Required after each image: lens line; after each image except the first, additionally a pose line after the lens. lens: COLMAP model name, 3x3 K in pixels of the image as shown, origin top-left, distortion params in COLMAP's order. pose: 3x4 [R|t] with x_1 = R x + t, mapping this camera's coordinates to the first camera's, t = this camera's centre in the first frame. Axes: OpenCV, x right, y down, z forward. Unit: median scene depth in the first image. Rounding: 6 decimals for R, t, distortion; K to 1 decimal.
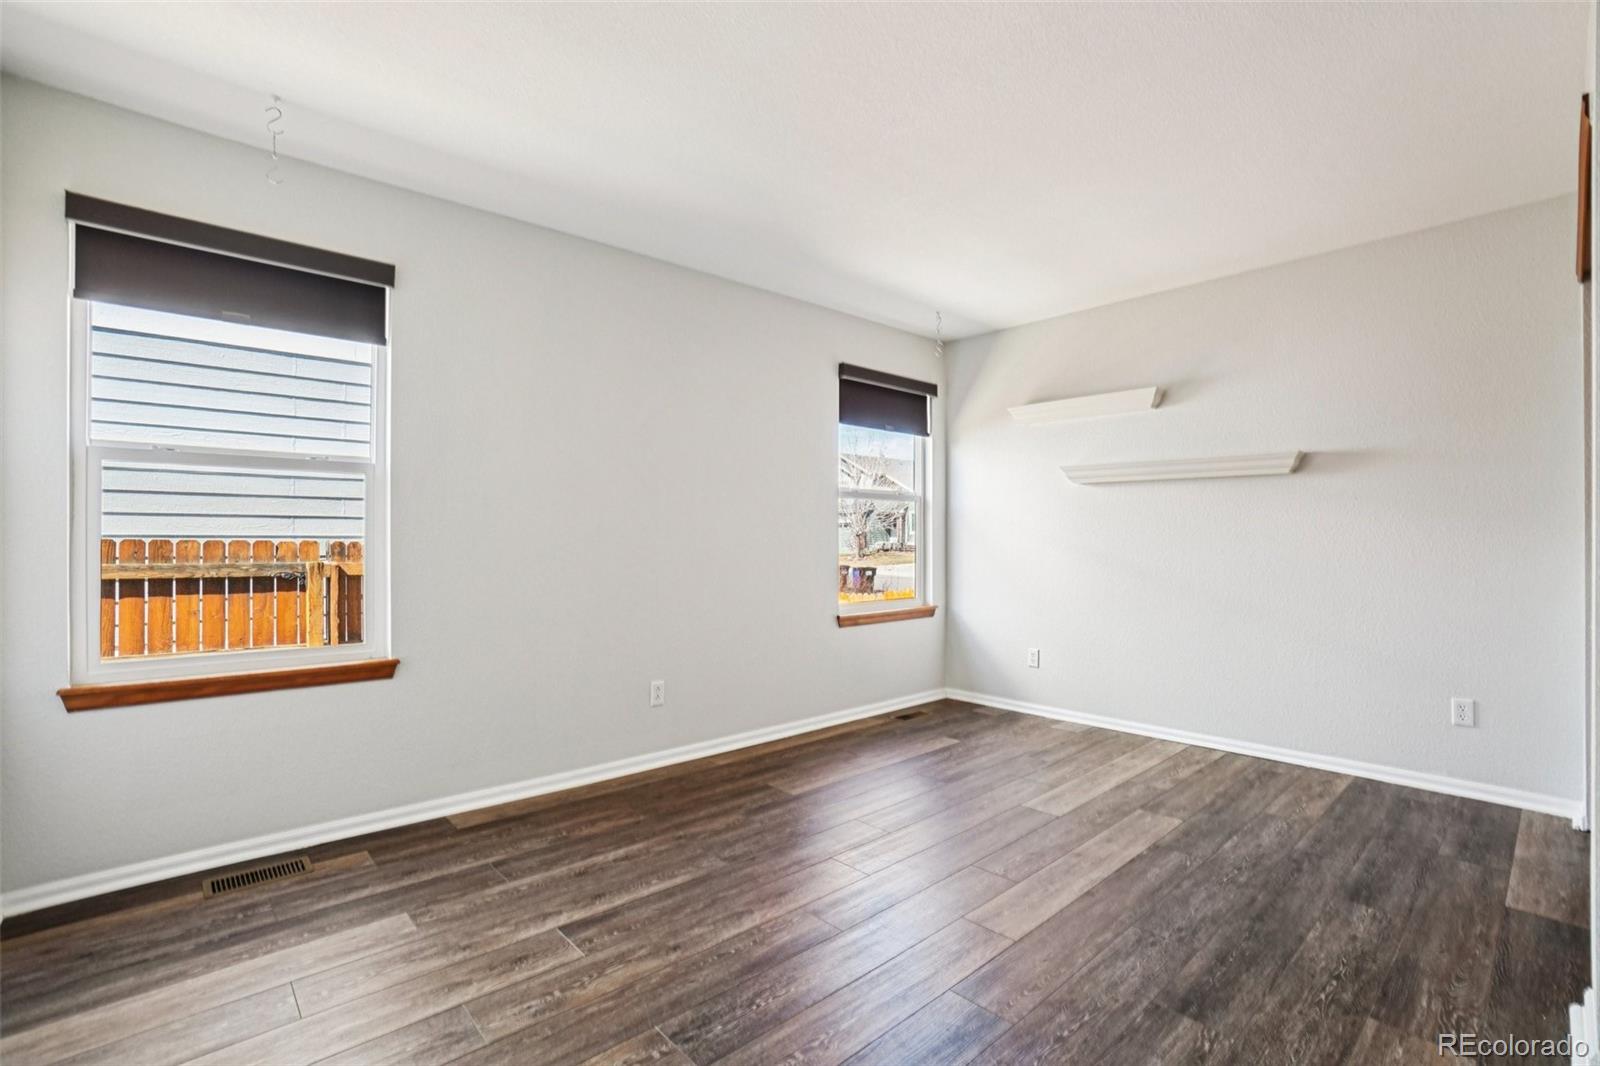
lens RADIAL K [[735.3, 0, 795.3], [0, 735.3, 523.9], [0, 0, 1]] dist [-0.056605, 0.025011]
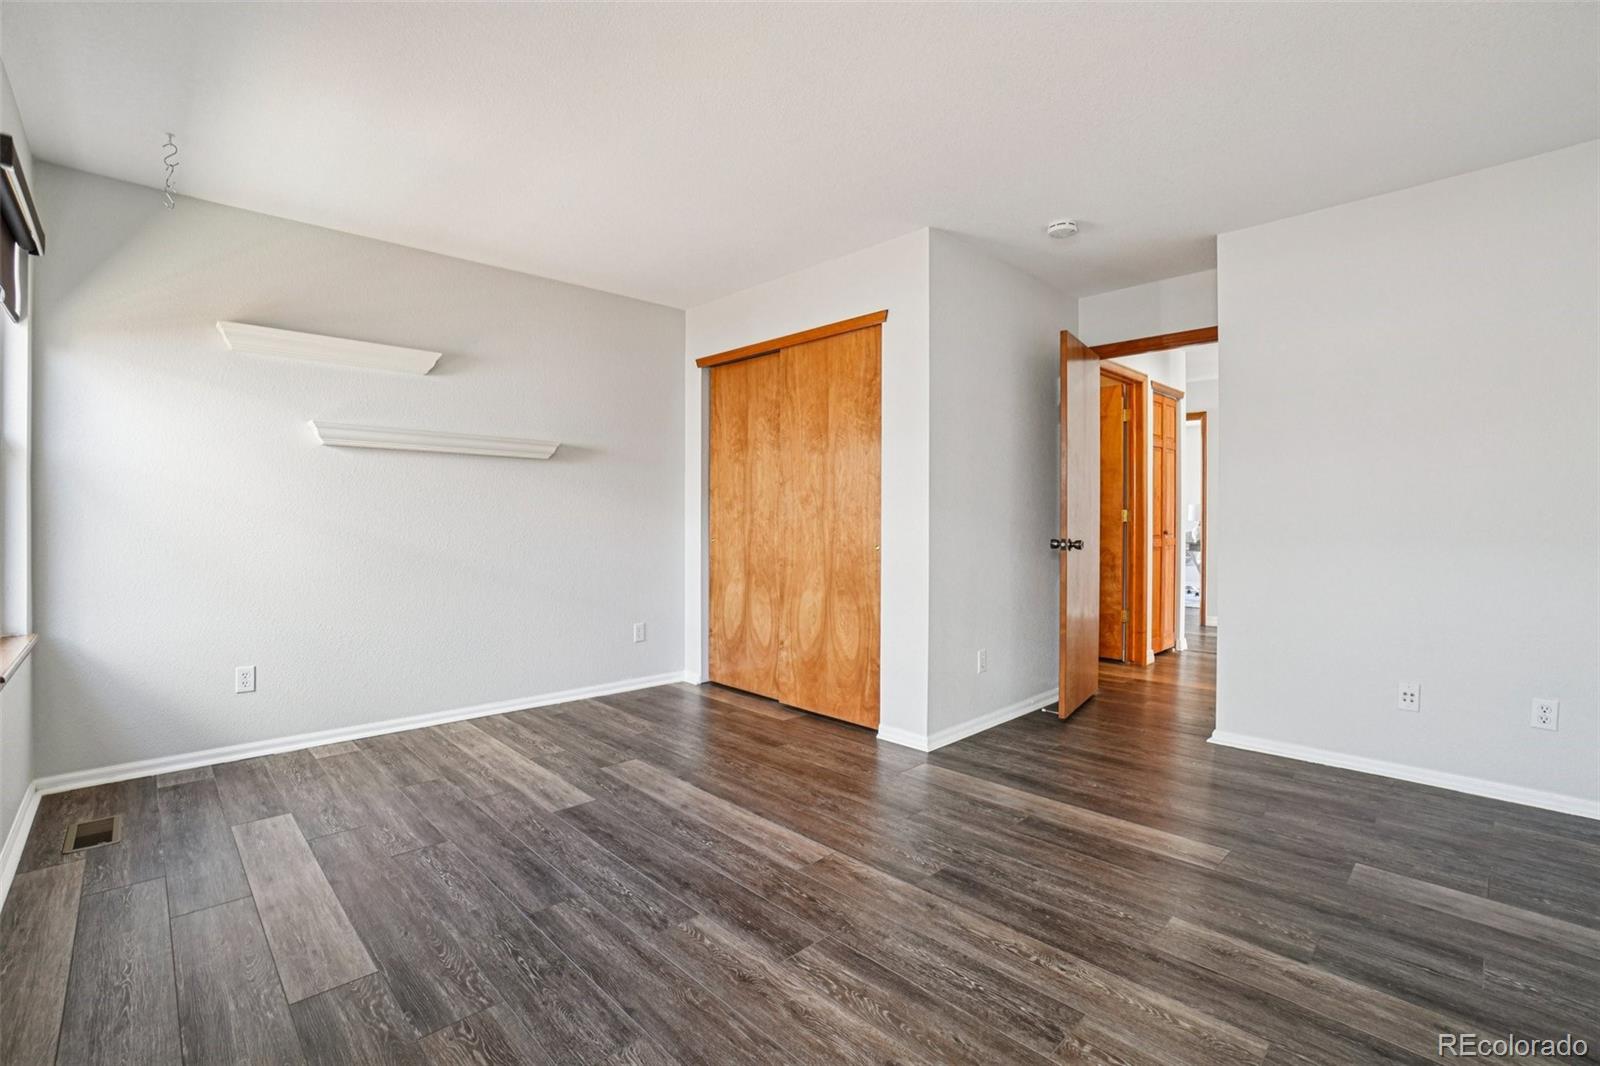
lens RADIAL K [[711.3, 0, 803.5], [0, 711.3, 527.2], [0, 0, 1]] dist [-0.051707, 0.020560]
pose [[-0.040262, -0.013035, 0.999104, -0.531007], [-0.026291, 0.999583, 0.011982, 0.015749], [-0.998843, -0.025785, -0.040588, 0.691240]]
